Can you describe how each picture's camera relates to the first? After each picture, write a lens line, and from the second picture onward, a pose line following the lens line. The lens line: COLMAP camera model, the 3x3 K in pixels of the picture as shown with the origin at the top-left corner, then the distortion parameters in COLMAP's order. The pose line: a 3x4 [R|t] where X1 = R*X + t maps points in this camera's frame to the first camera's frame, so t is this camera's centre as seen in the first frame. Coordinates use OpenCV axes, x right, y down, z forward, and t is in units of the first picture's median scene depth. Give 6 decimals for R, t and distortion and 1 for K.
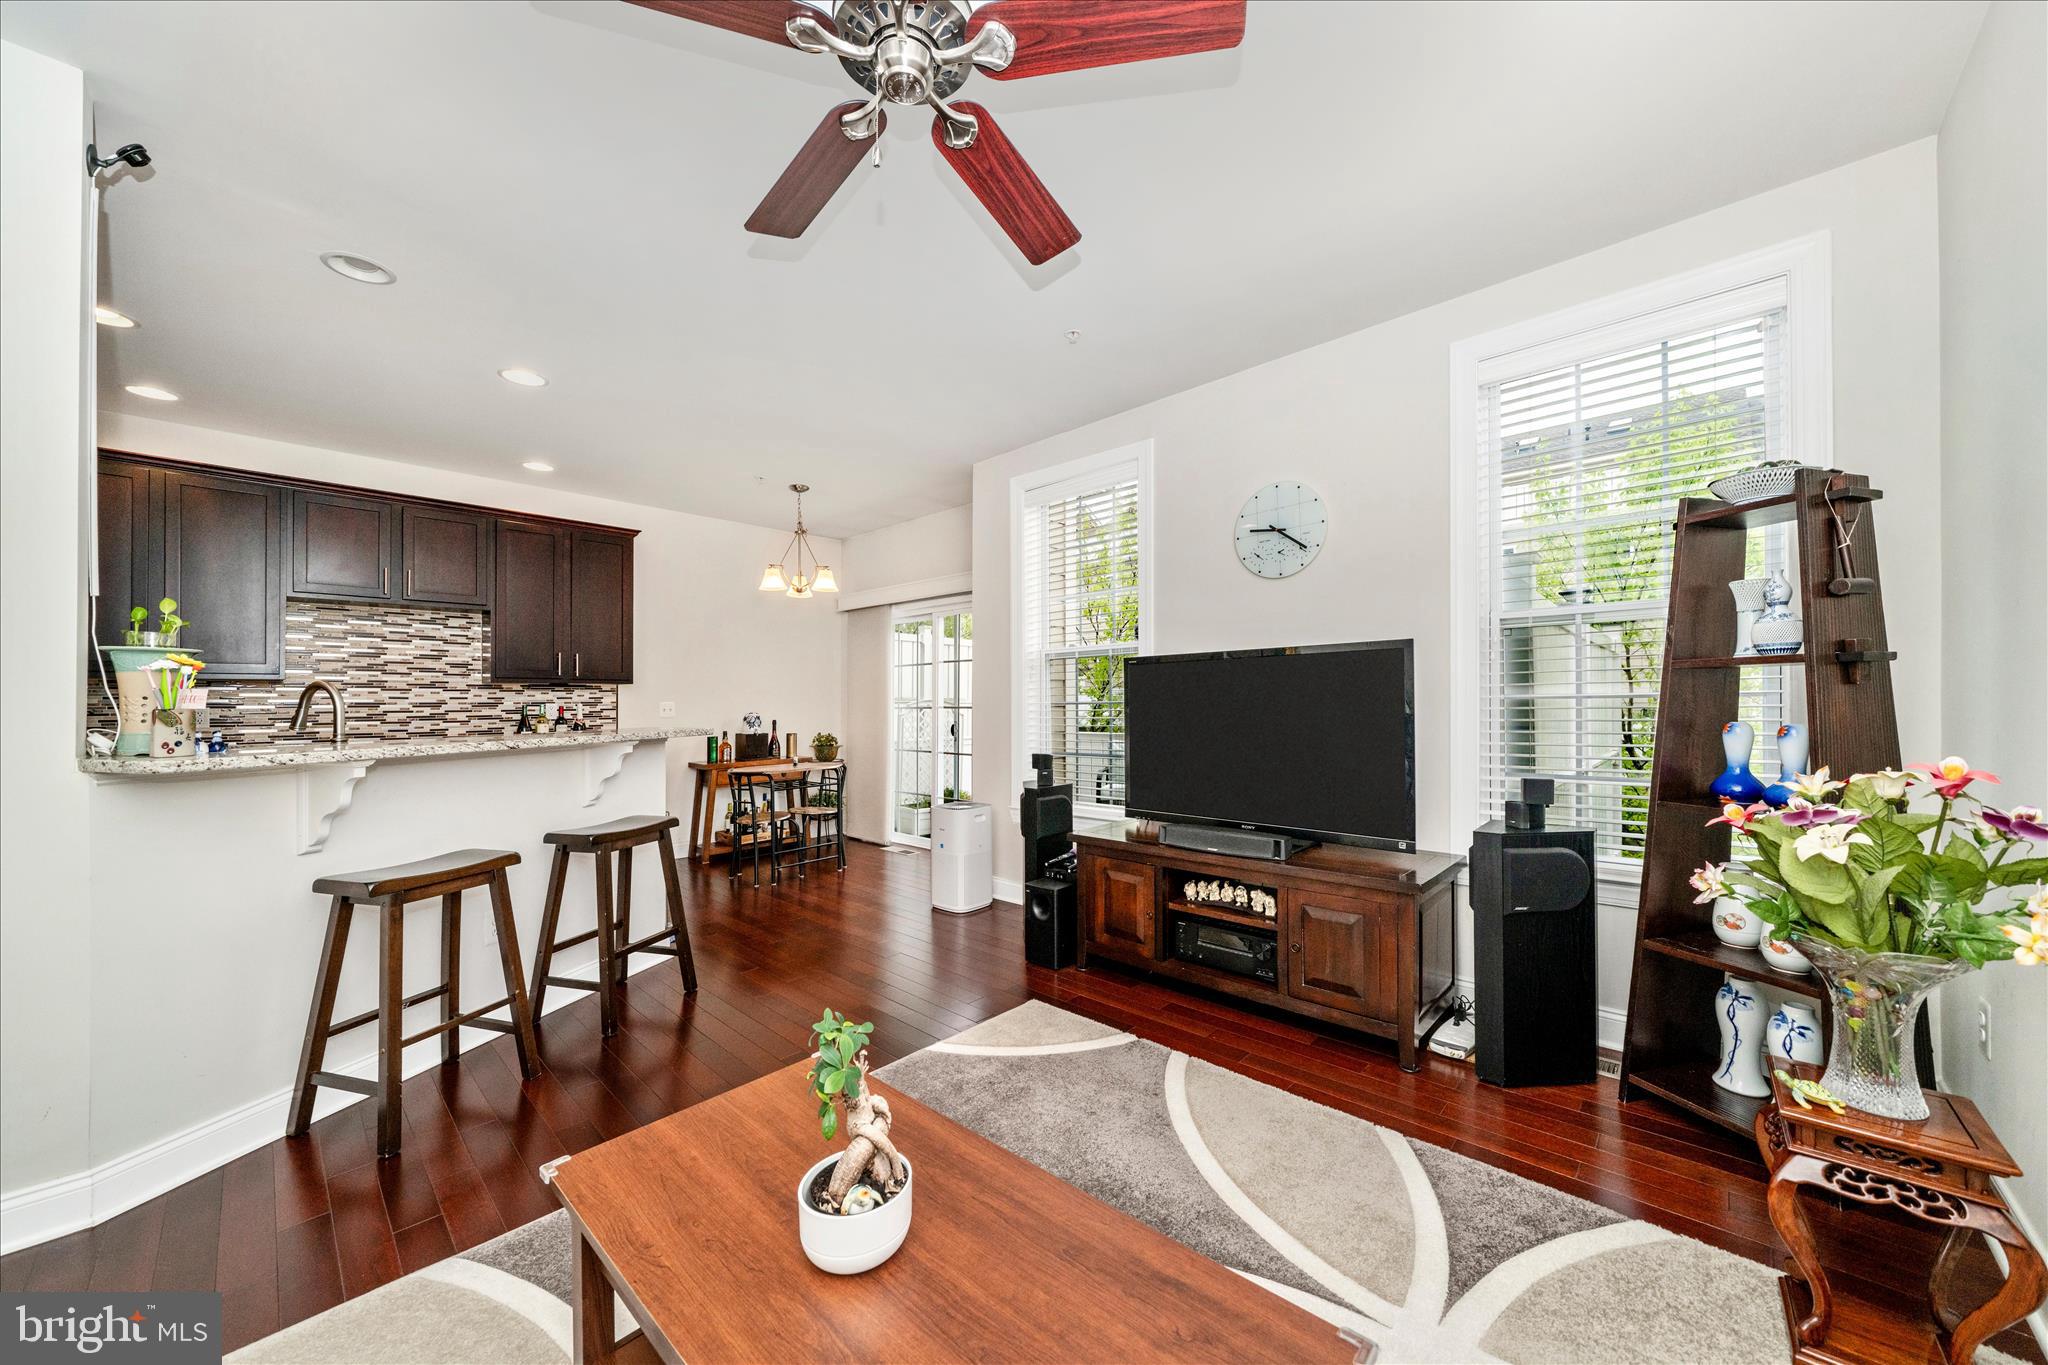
lens RADIAL K [[737.0, 0, 1033.7], [0, 737.0, 695.1], [0, 0, 1]] dist [0.001645, -0.000057]
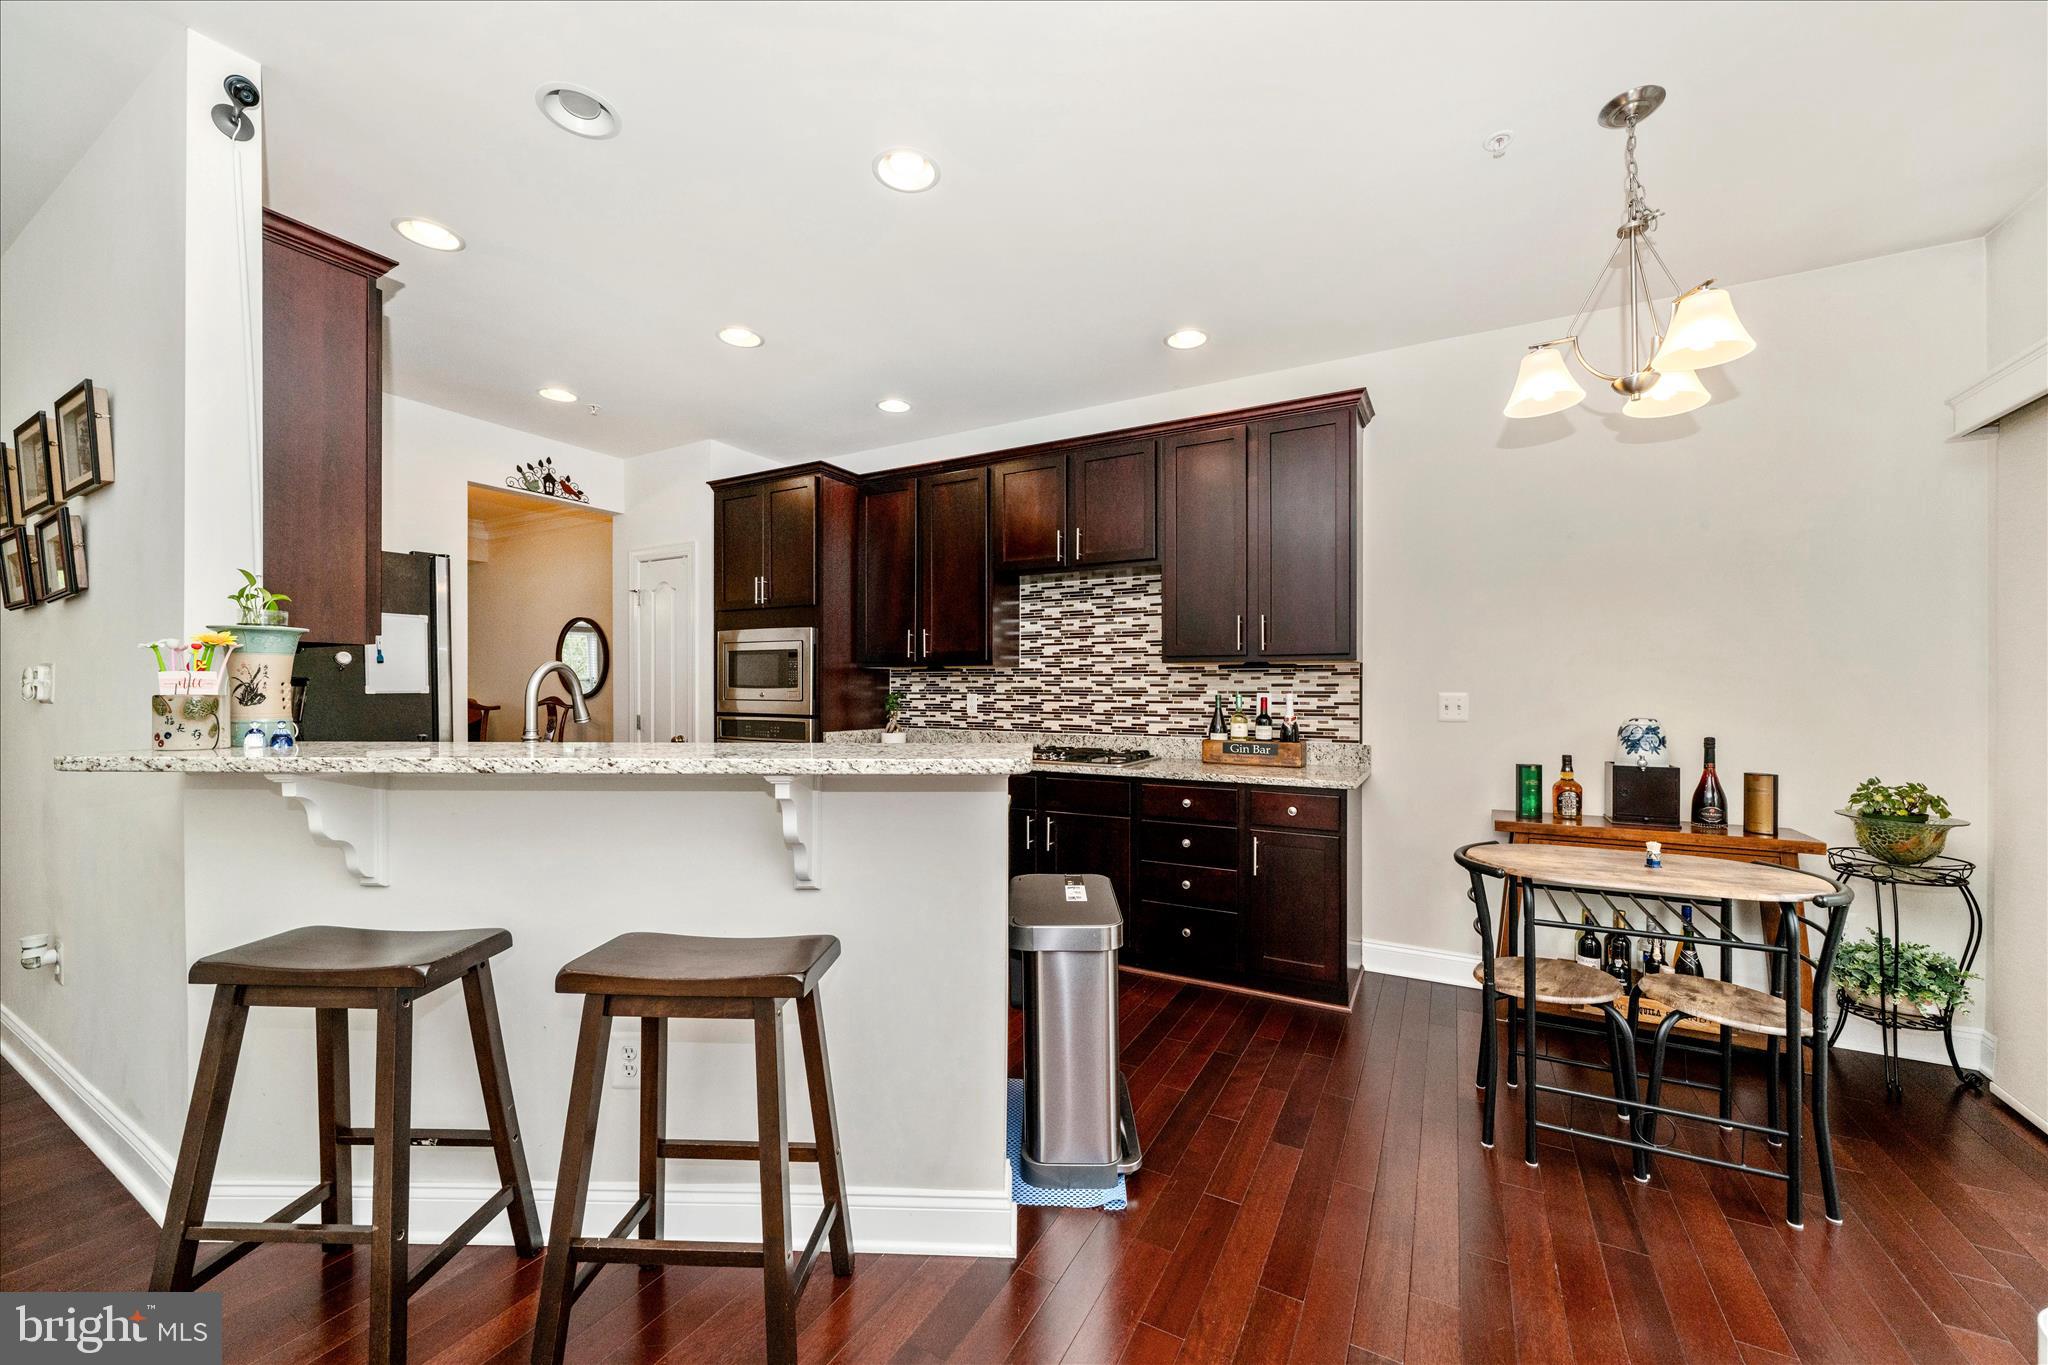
lens RADIAL K [[789.7, 0, 1021.9], [0, 789.7, 692.5], [0, 0, 1]] dist [-0.002146, -0.000631]
pose [[0.234089, 0.008523, -0.972178, -0.010227], [0.002648, 0.999952, 0.009404, 0.003463], [0.972212, -0.004776, 0.234055, 0.627135]]
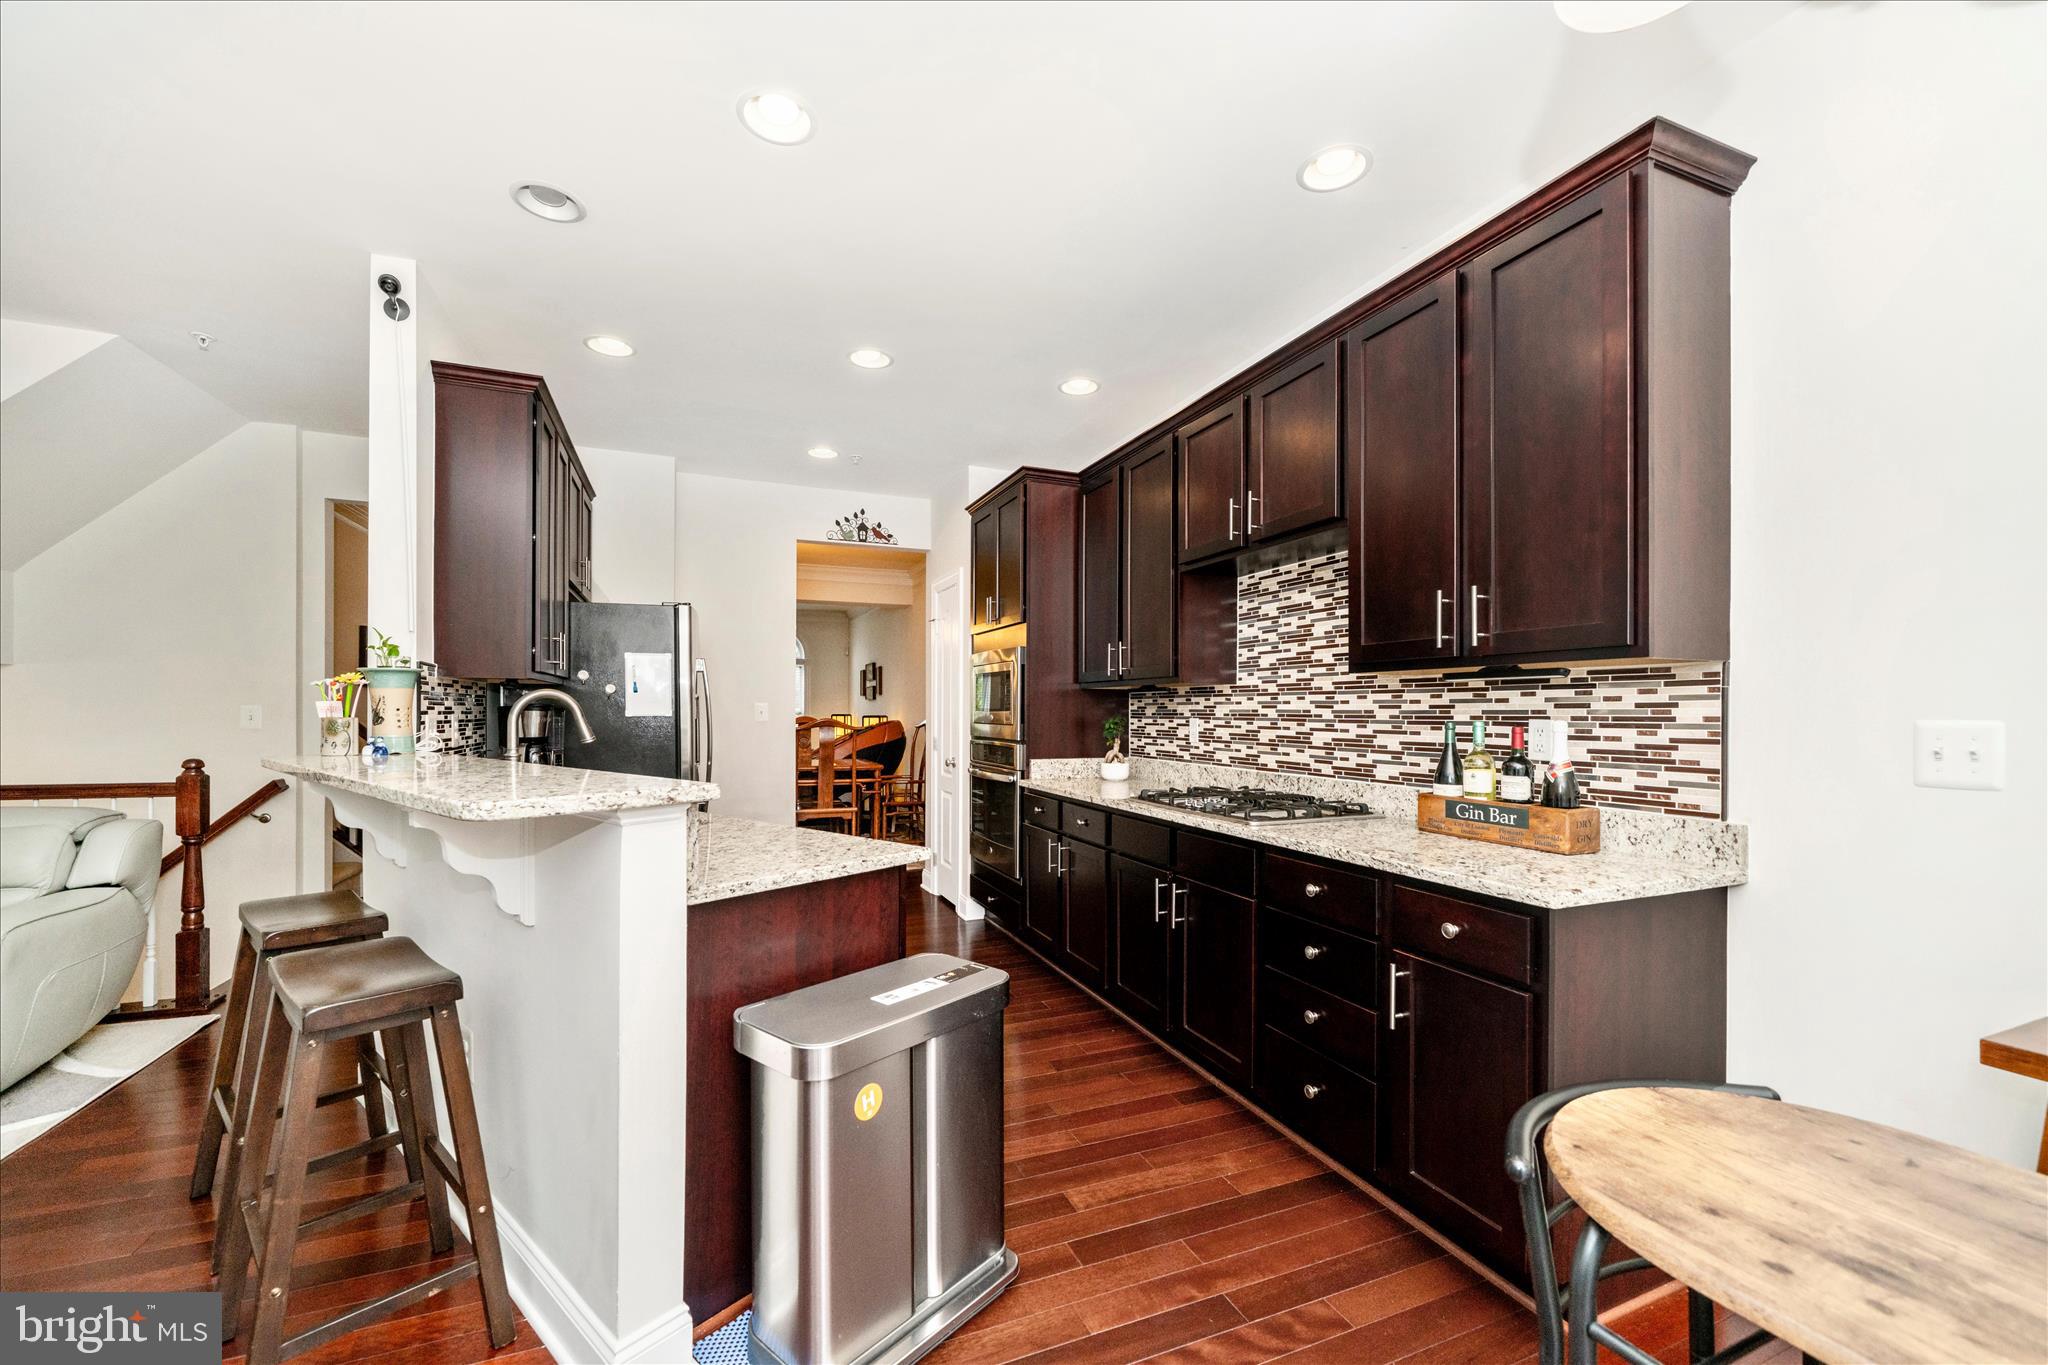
lens RADIAL K [[789.7, 0, 1019.5], [0, 789.7, 736.5], [0, 0, 1]] dist [-0.002146, -0.000631]
pose [[-0.421878, 0.033060, -0.906050, -0.162790], [0.005917, 0.999414, 0.033711, 0.004421], [0.906633, 0.008861, -0.421826, 0.937815]]
